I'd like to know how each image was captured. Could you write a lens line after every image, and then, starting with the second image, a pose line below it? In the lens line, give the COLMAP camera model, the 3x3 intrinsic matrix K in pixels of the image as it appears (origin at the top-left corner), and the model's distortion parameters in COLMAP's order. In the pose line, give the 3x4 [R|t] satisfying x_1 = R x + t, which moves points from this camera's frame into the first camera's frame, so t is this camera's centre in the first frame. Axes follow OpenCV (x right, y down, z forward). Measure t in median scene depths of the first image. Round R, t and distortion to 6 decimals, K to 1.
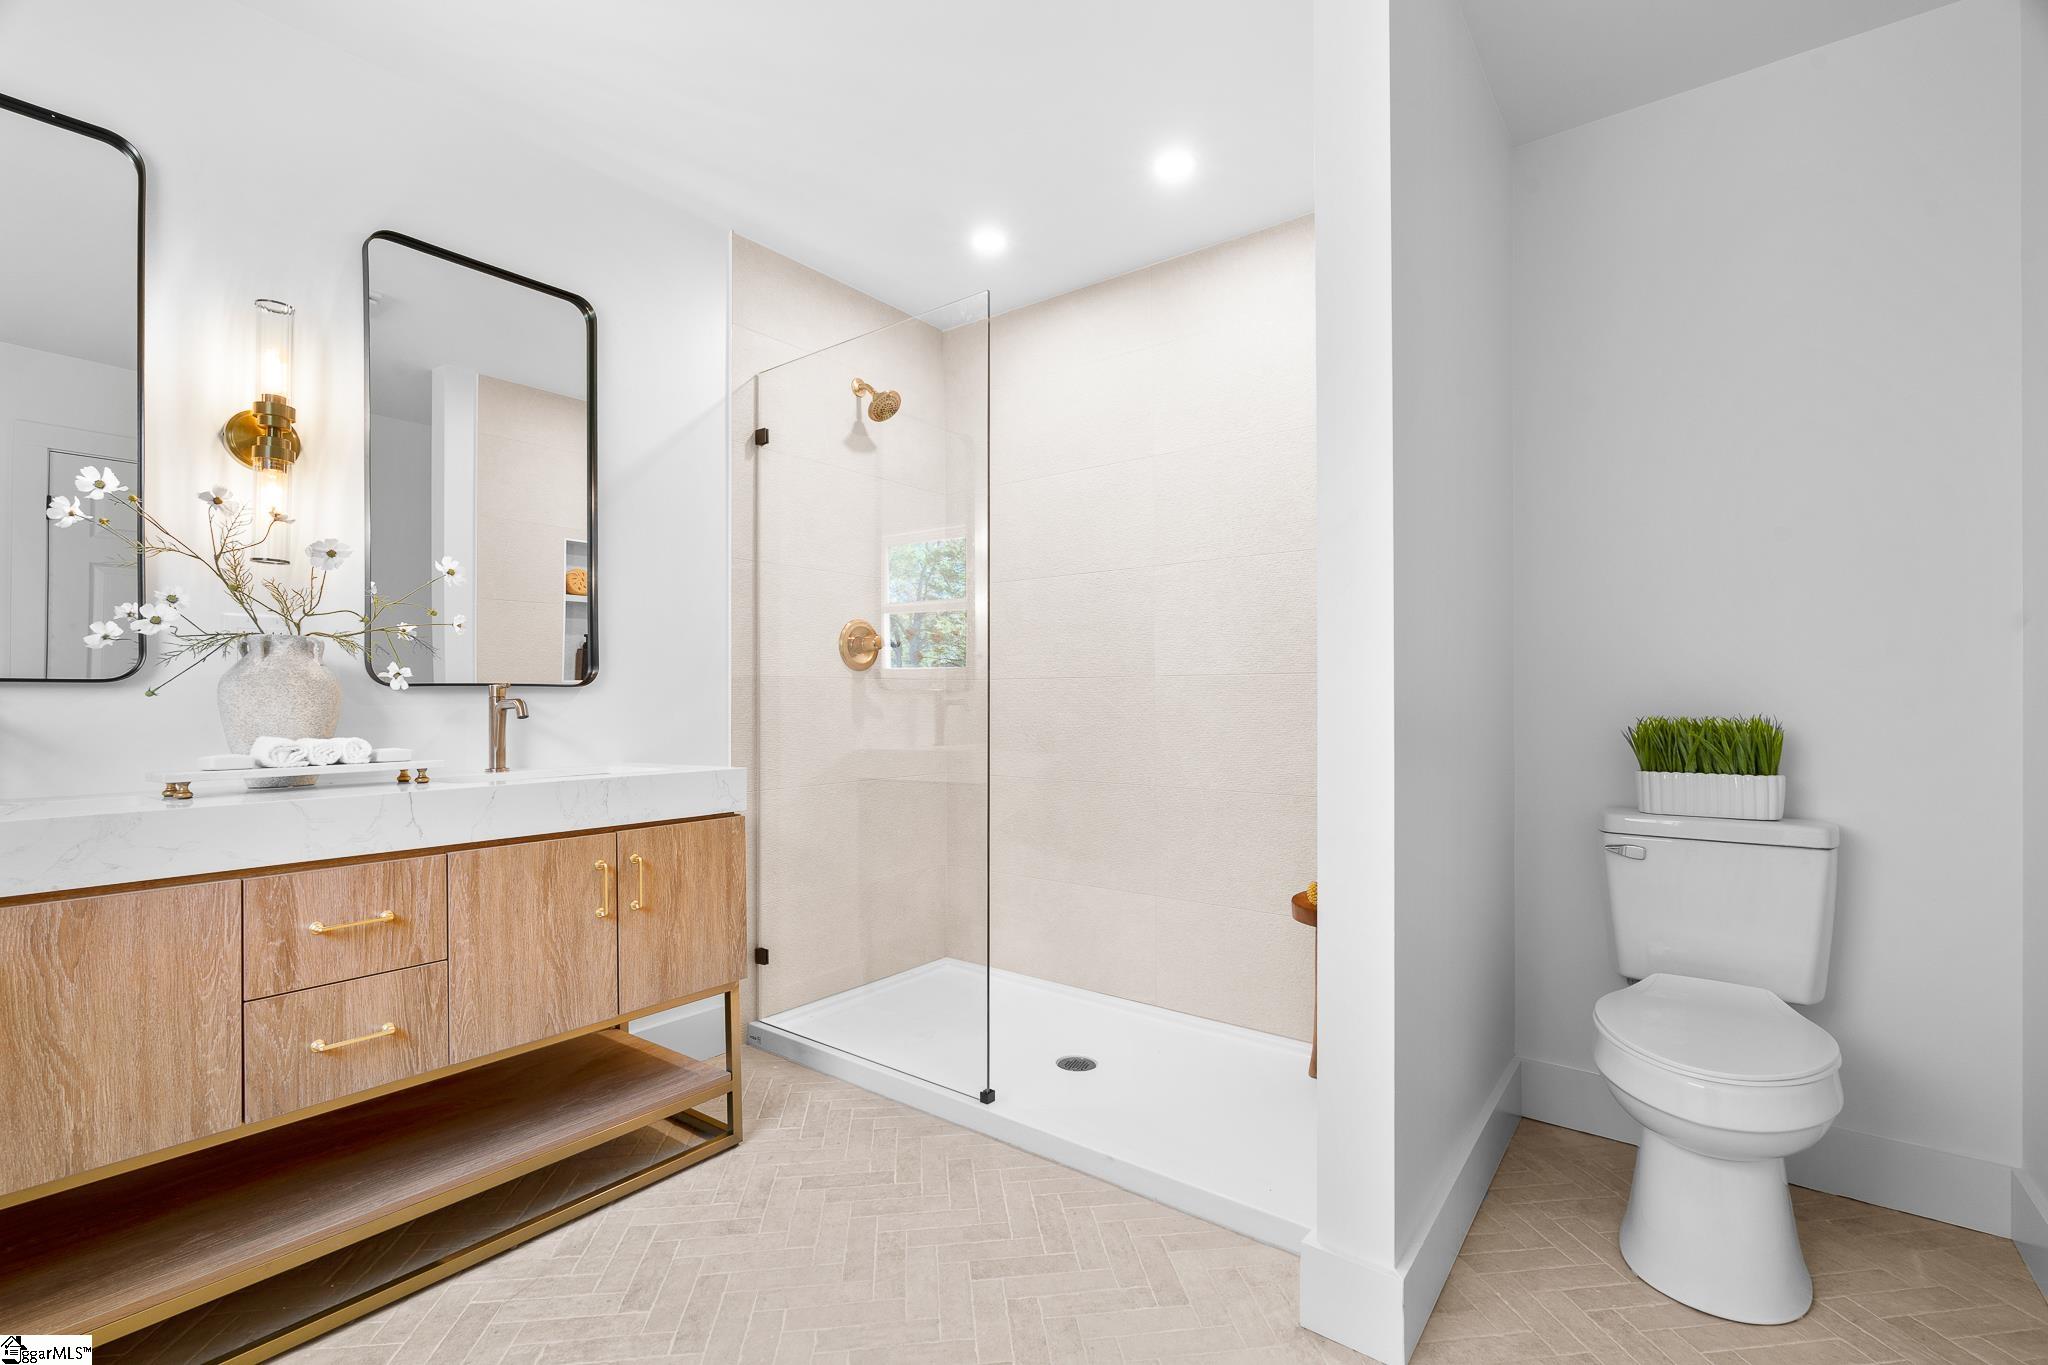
lens RADIAL K [[903.2, 0, 1022.3], [0, 903.2, 691.4], [0, 0, 1]] dist [-0.002191, -0.000751]
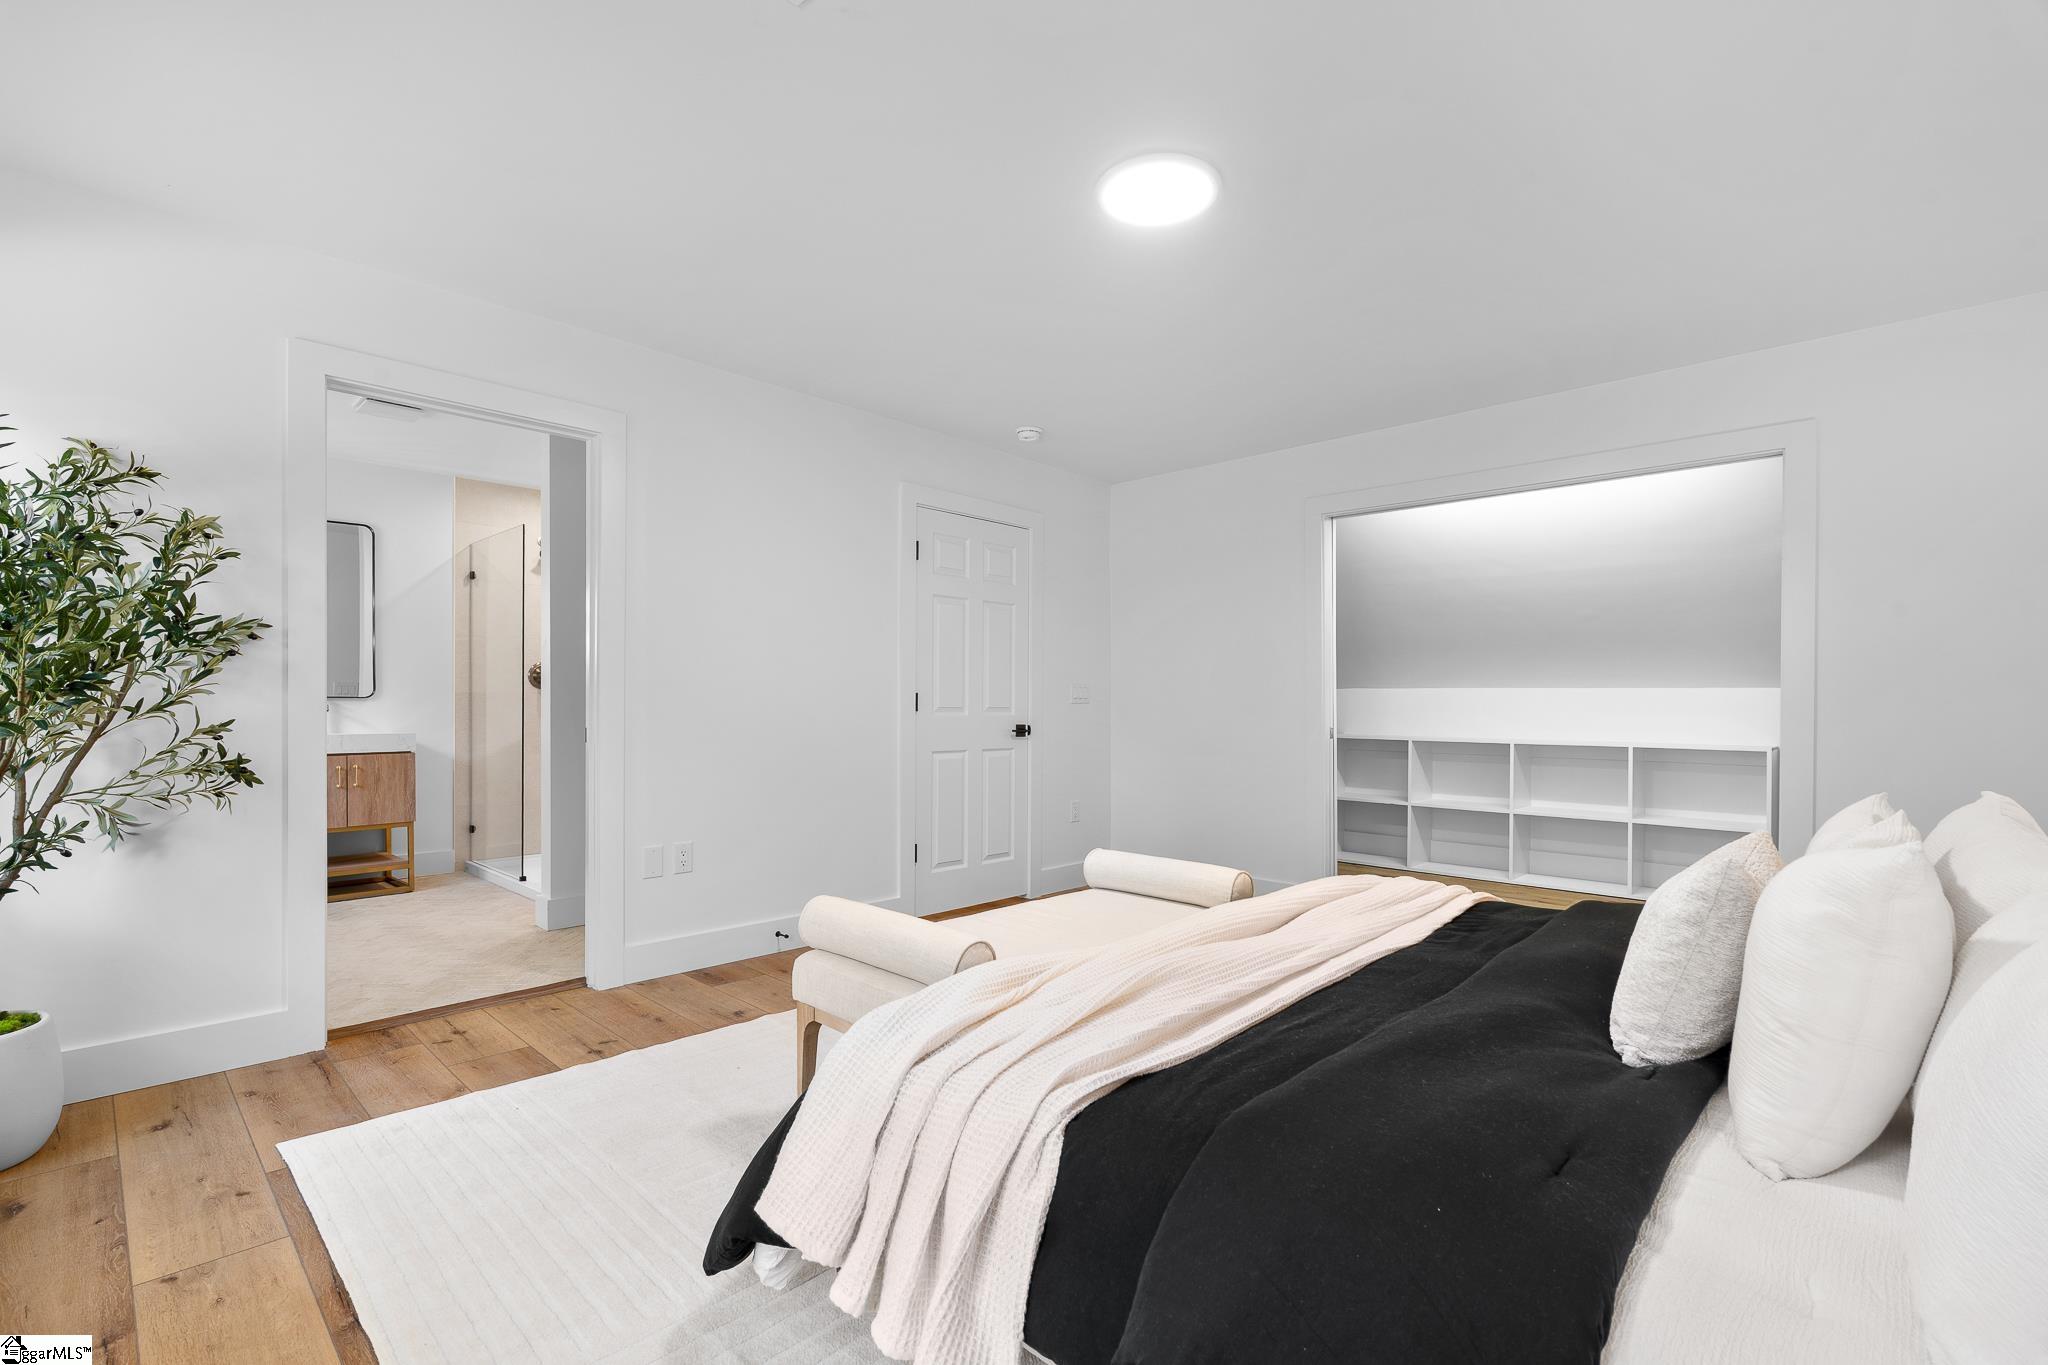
lens RADIAL K [[913.8, 0, 1023.3], [0, 913.8, 699.6], [0, 0, 1]] dist [-0.002973, 0.000005]
pose [[0.994217, 0.002744, -0.107358, 1.786344], [-0.001982, 0.999972, 0.007202, -0.026828], [0.107375, -0.006947, 0.994194, -1.406671]]
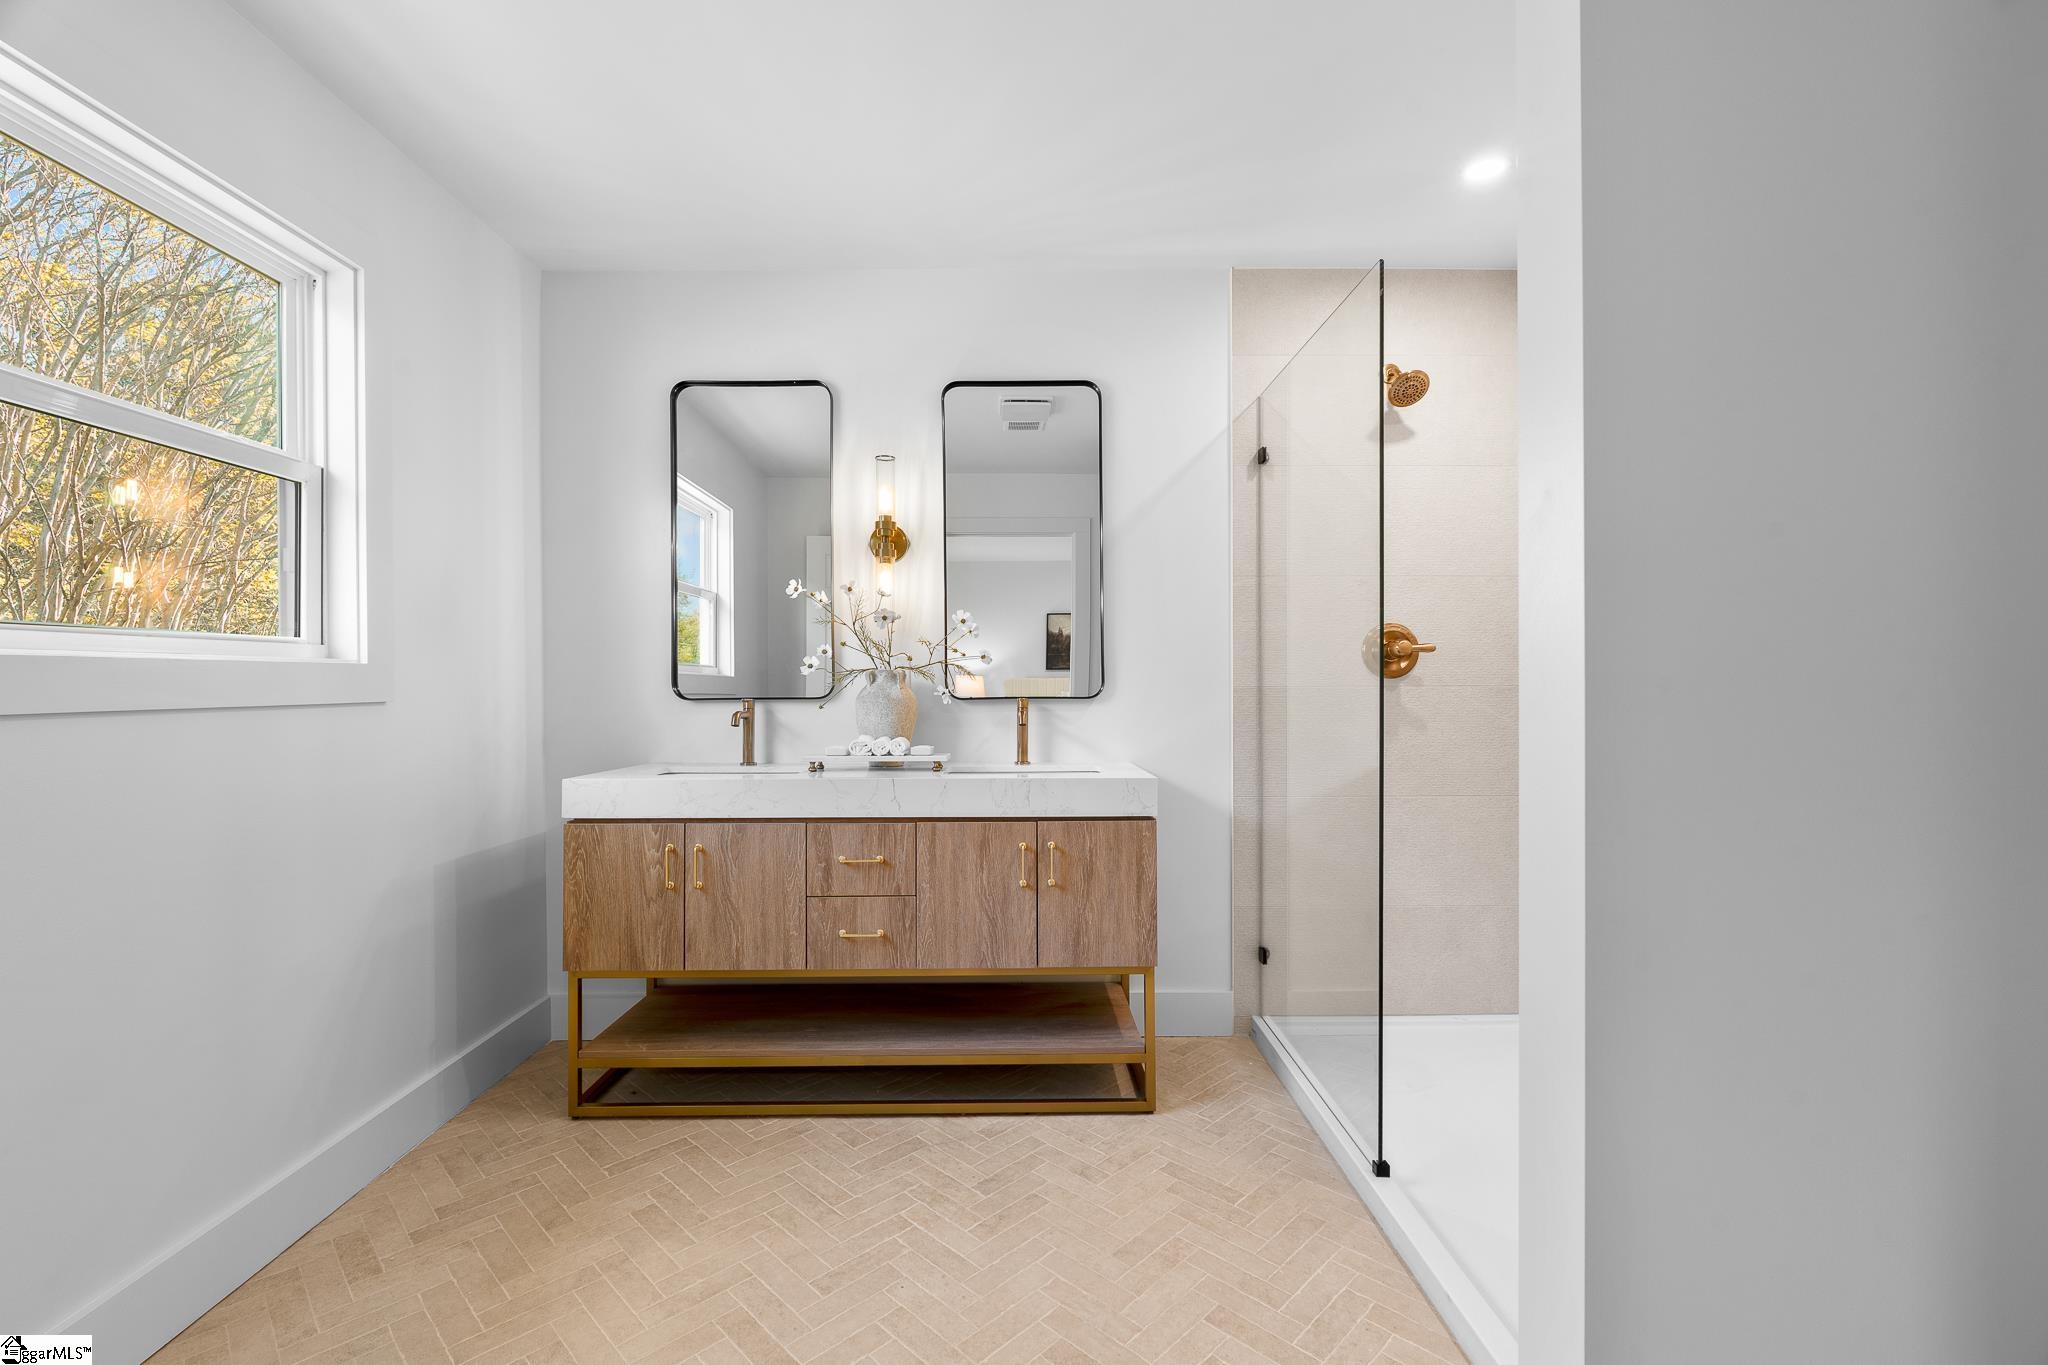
lens RADIAL K [[898.5, 0, 1024.0], [0, 898.5, 682.5], [0, 0, 1]] dist [-0.001877, -0.000078]
pose [[0.616460, 0.004086, -0.787375, 0.537728], [0.007505, 0.999911, 0.011064, -0.053578], [0.787350, -0.012730, 0.616375, 0.222846]]
